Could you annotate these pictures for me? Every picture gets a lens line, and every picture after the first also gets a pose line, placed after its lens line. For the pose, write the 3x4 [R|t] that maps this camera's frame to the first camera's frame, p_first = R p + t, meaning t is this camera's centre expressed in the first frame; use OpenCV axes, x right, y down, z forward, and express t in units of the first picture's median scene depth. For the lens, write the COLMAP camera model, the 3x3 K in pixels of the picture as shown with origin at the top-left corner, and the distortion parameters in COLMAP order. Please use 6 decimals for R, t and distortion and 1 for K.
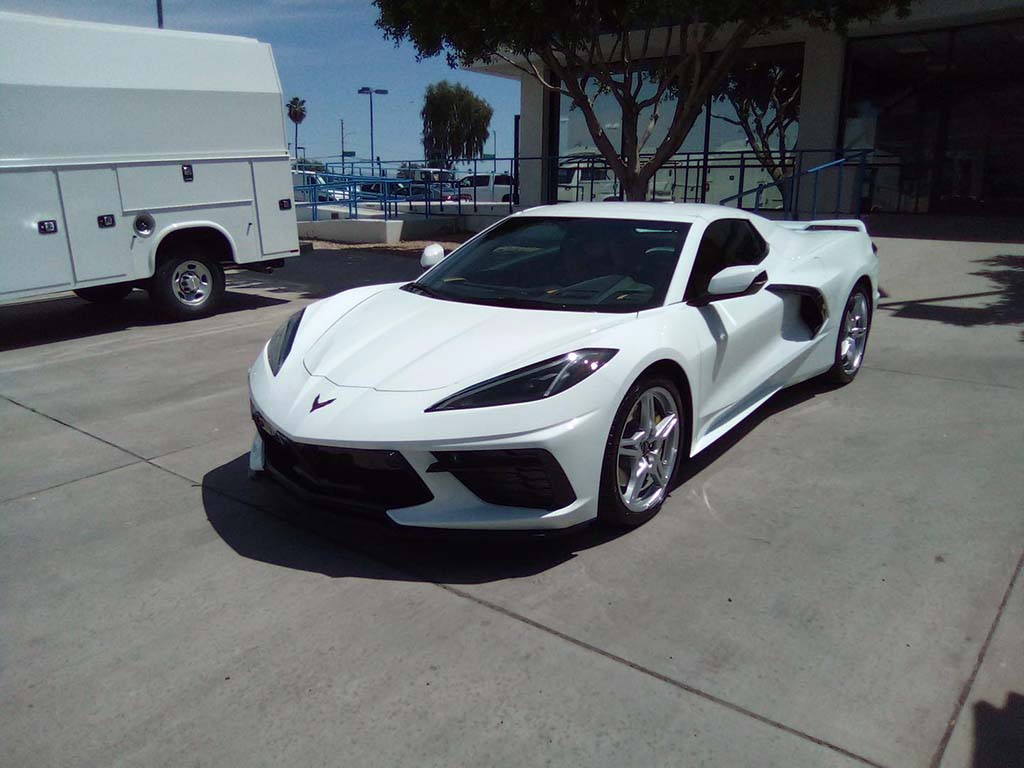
lens RADIAL K [[877.3, 0, 512.0], [0, 877.3, 384.0], [0, 0, 1]] dist [-0.015404, -0.014975]
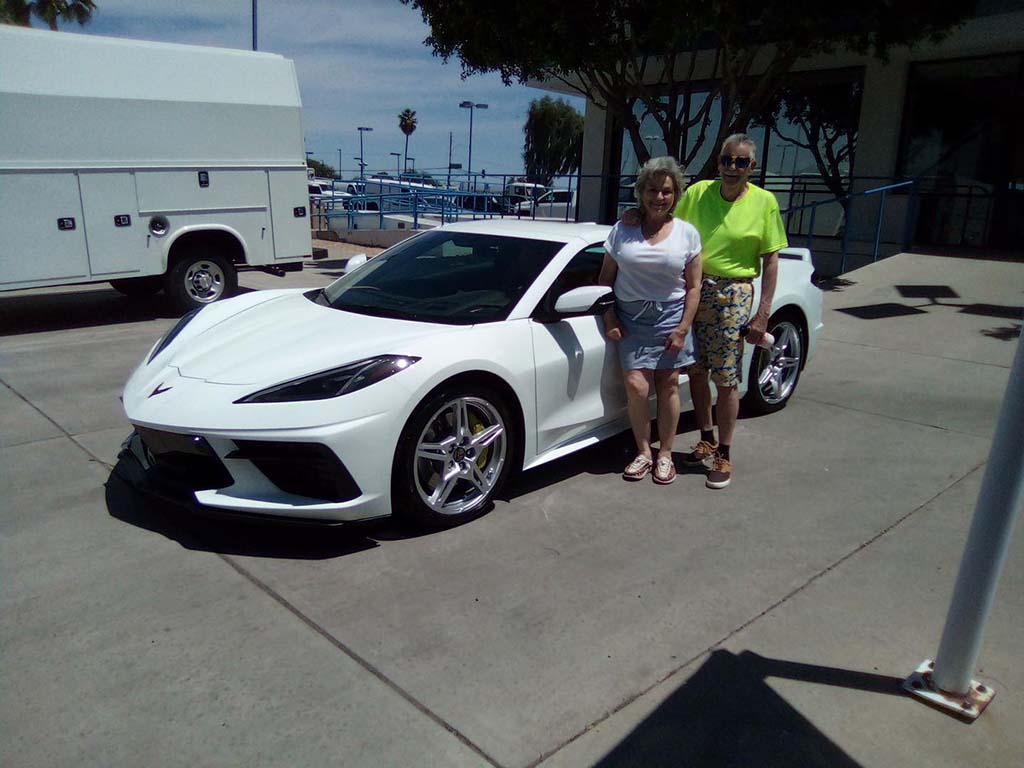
lens RADIAL K [[886.6, 0, 512.0], [0, 886.6, 384.0], [0, 0, 1]] dist [-0.003207, -0.055517]
pose [[0.989410, 0.063493, -0.130525, 0.244301], [-0.065949, 0.997716, -0.014579, 0.000670], [0.129301, 0.023032, 0.991338, -0.031813]]
